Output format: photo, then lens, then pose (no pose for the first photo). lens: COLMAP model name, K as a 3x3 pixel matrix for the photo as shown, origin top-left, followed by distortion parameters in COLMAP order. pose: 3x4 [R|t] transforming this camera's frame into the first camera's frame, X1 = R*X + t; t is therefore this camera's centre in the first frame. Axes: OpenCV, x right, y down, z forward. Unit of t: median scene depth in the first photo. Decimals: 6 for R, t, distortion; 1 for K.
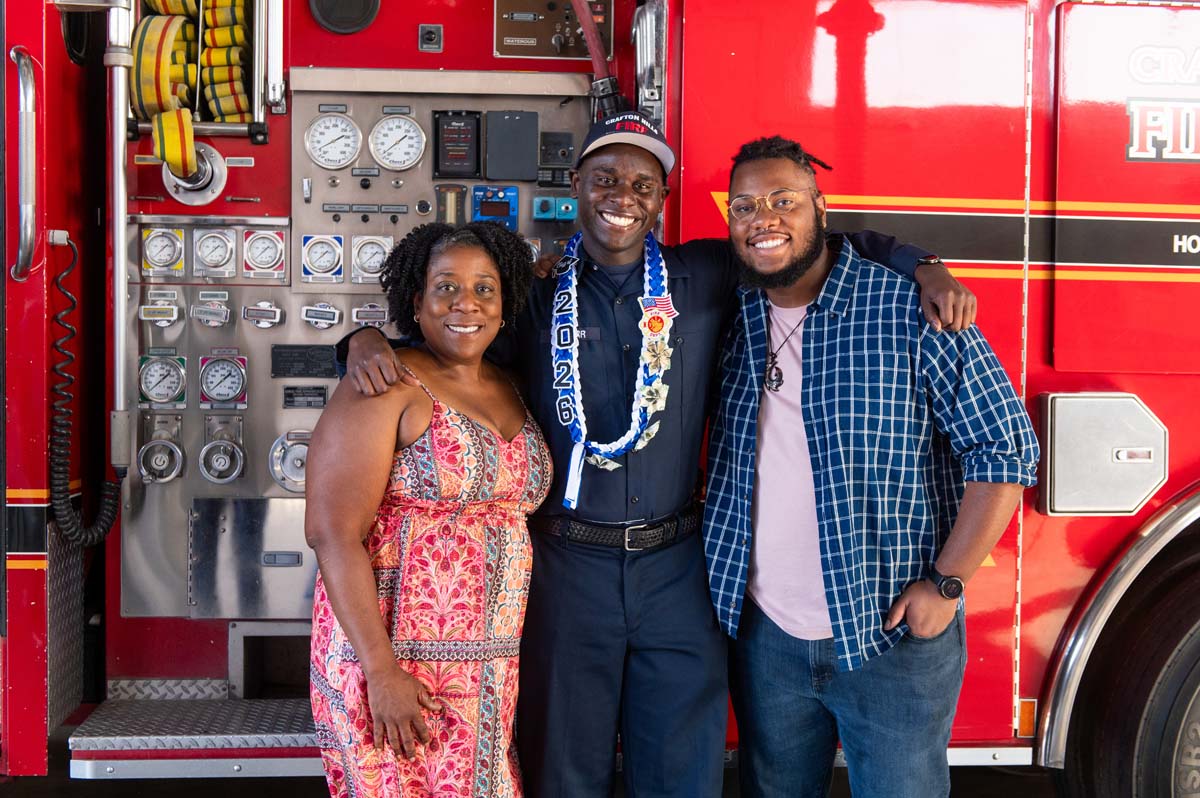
lens RADIAL K [[1609.4, 0, 592.8], [0, 1609.4, 399.8], [0, 0, 1]] dist [-0.014973, 0.000000]
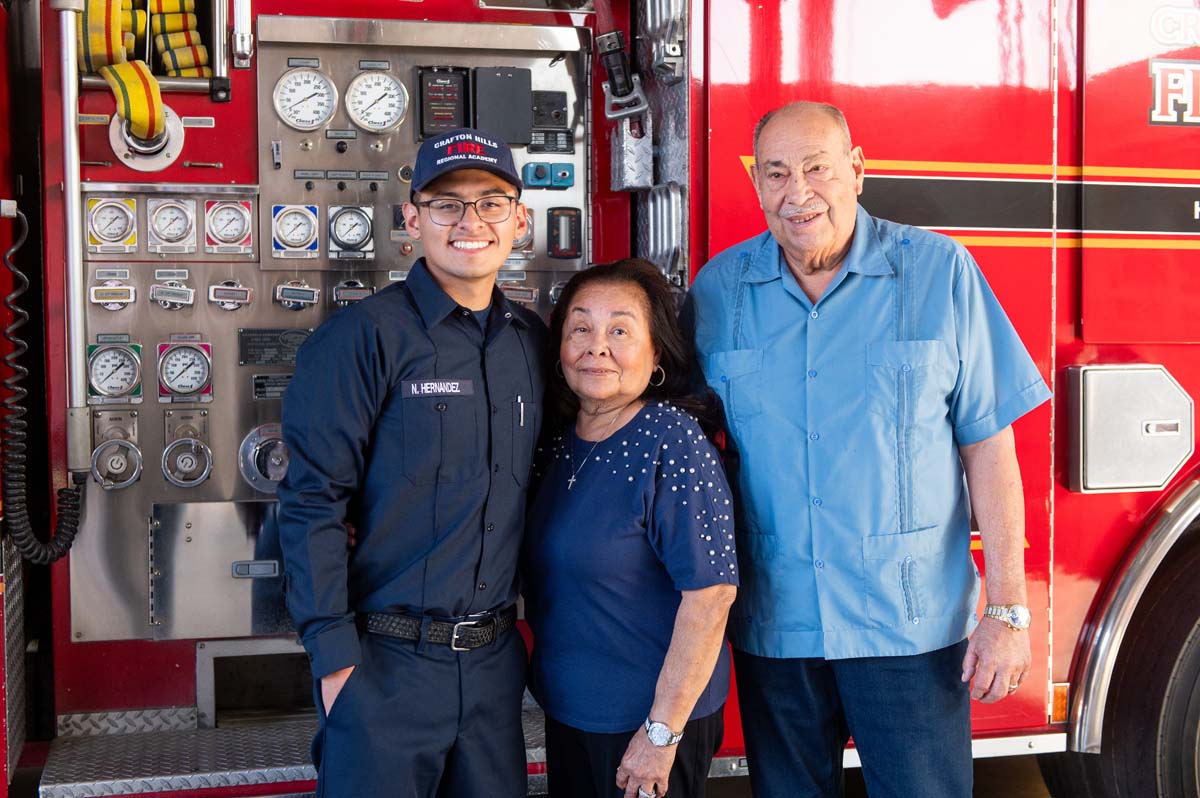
lens RADIAL K [[1609.4, 0, 601.8], [0, 1609.4, 402.0], [0, 0, 1]] dist [-0.014973, 0.000000]
pose [[0.986721, -0.023463, 0.160719, -0.146835], [0.021027, 0.999637, 0.016839, -0.004545], [-0.161056, -0.013236, 0.986857, 0.091442]]
